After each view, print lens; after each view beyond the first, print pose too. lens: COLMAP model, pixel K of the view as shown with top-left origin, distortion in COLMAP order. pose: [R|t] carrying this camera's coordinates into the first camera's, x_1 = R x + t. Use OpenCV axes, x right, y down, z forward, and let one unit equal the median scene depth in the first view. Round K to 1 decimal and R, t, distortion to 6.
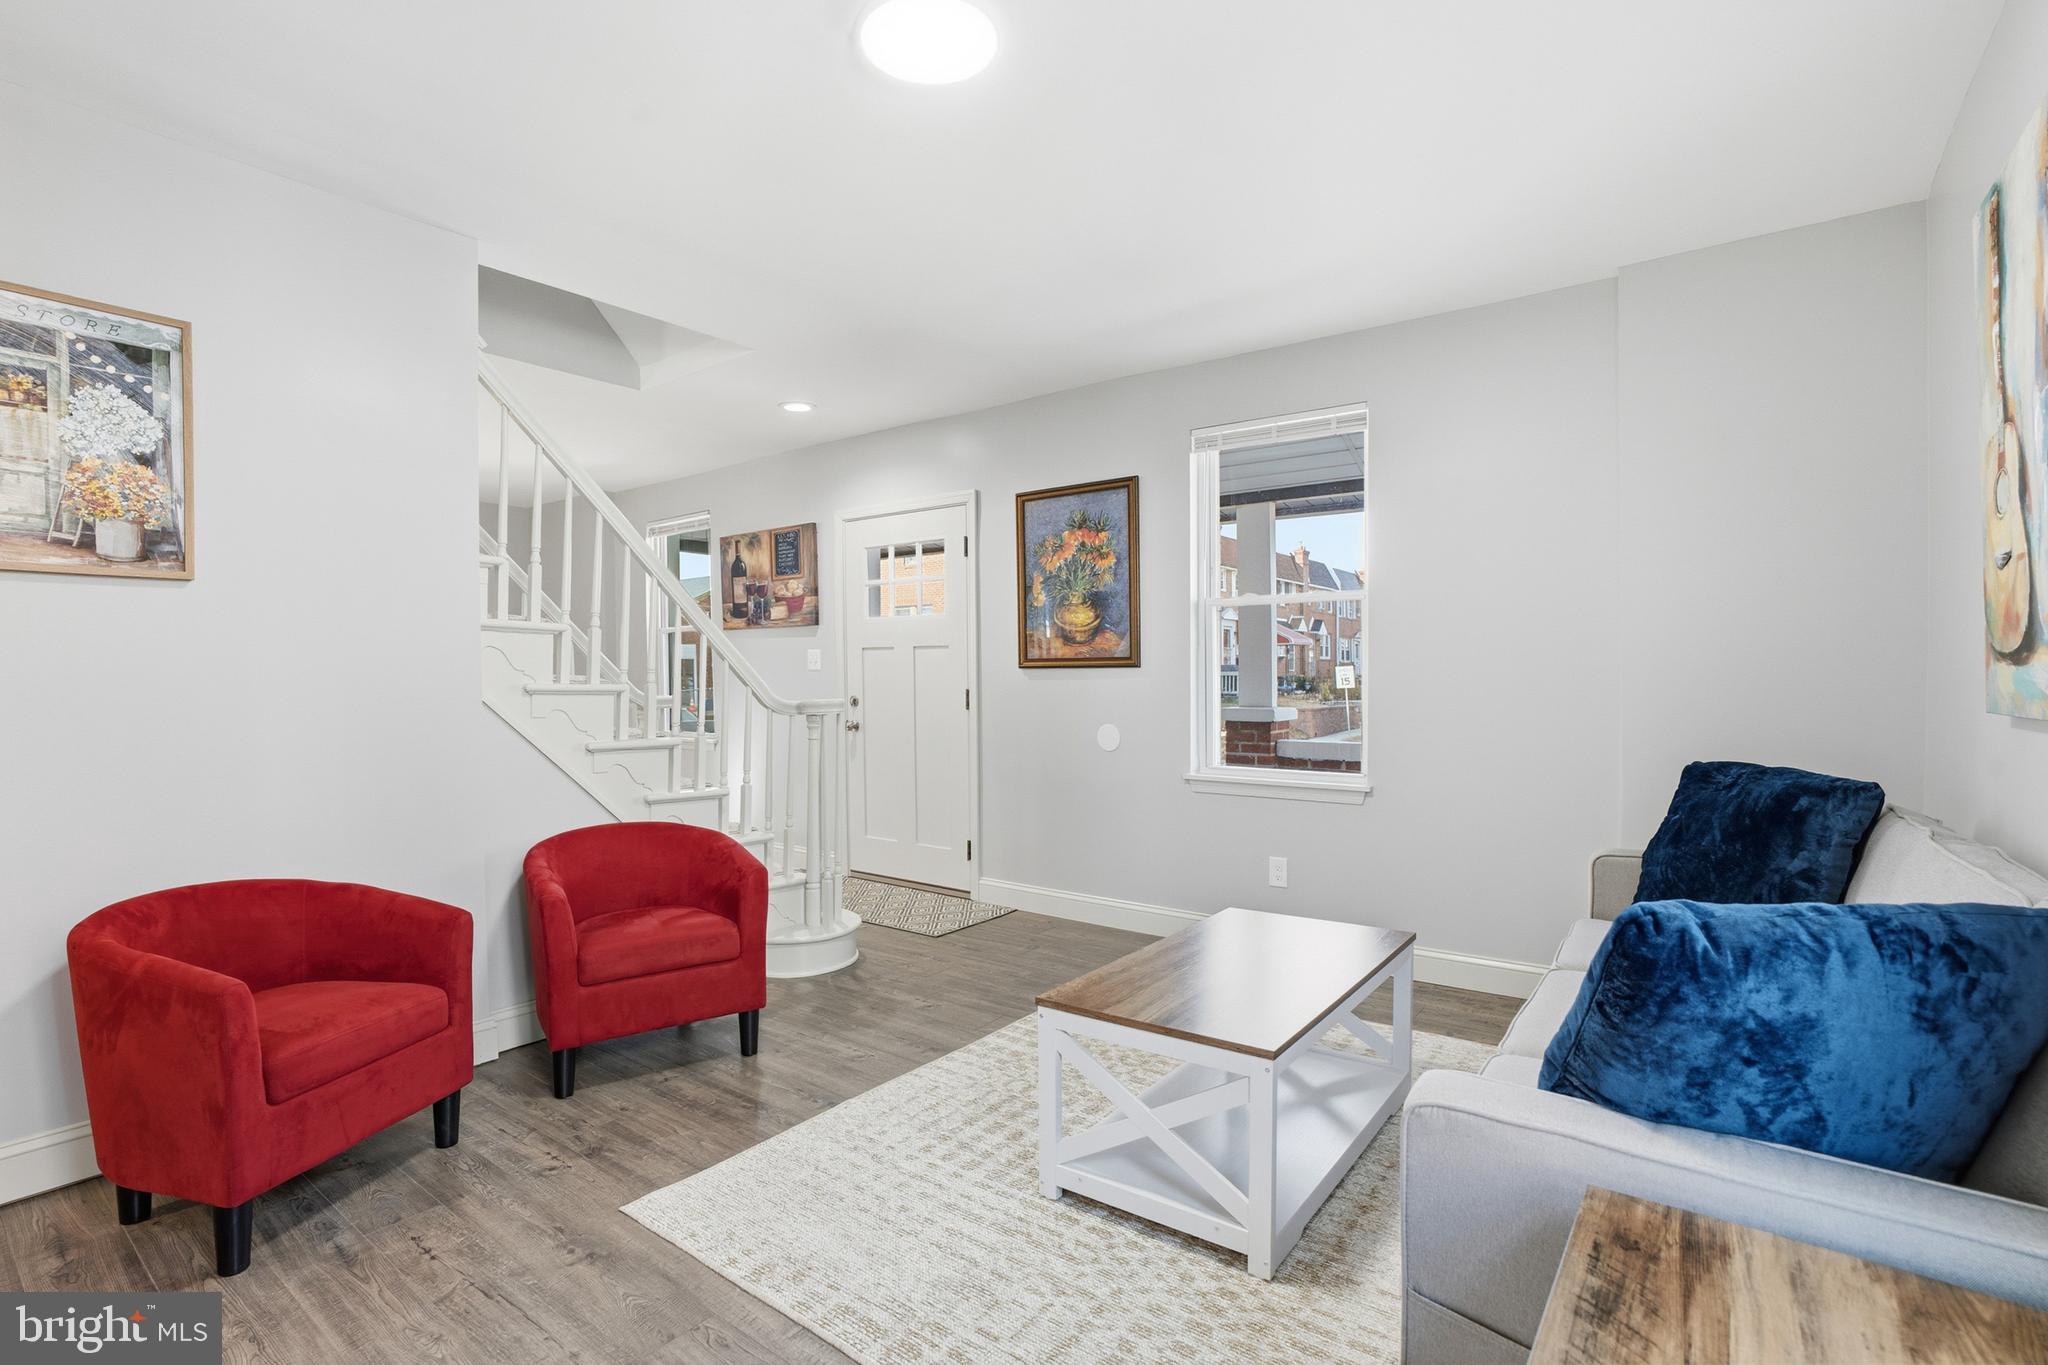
lens RADIAL K [[967.5, 0, 992.4], [0, 967.5, 692.0], [0, 0, 1]] dist [-0.053685, 0.014549]
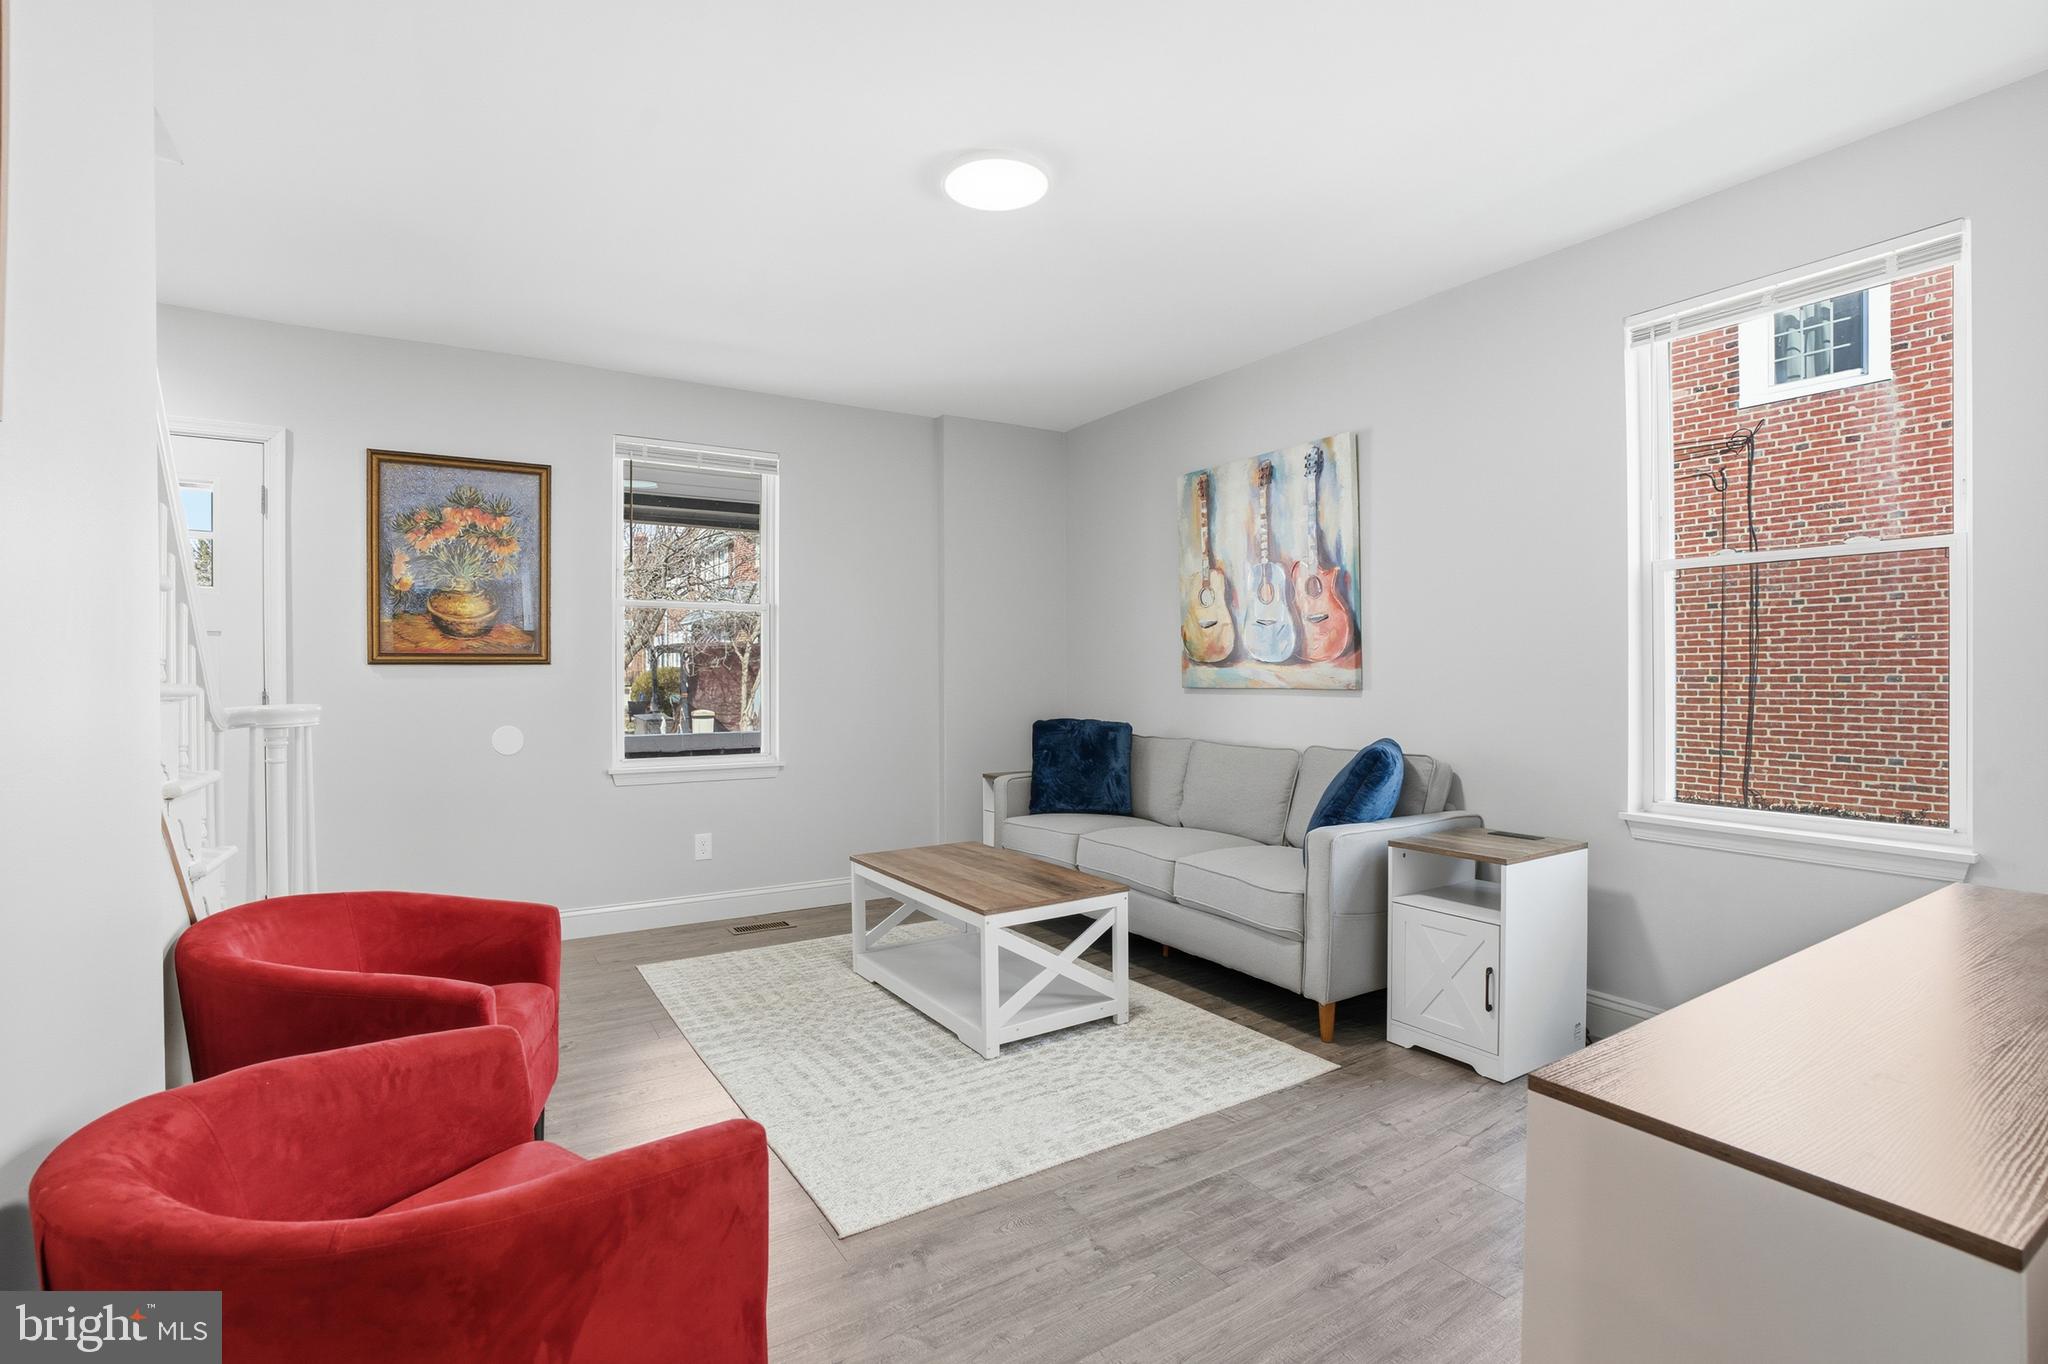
lens RADIAL K [[967.5, 0, 1014.7], [0, 967.5, 679.4], [0, 0, 1]] dist [-0.053685, 0.014549]
pose [[0.333426, -0.001981, 0.942774, -0.587962], [0.019448, 0.999799, -0.004777, 0.002413], [-0.942576, 0.019928, 0.333397, 0.249485]]
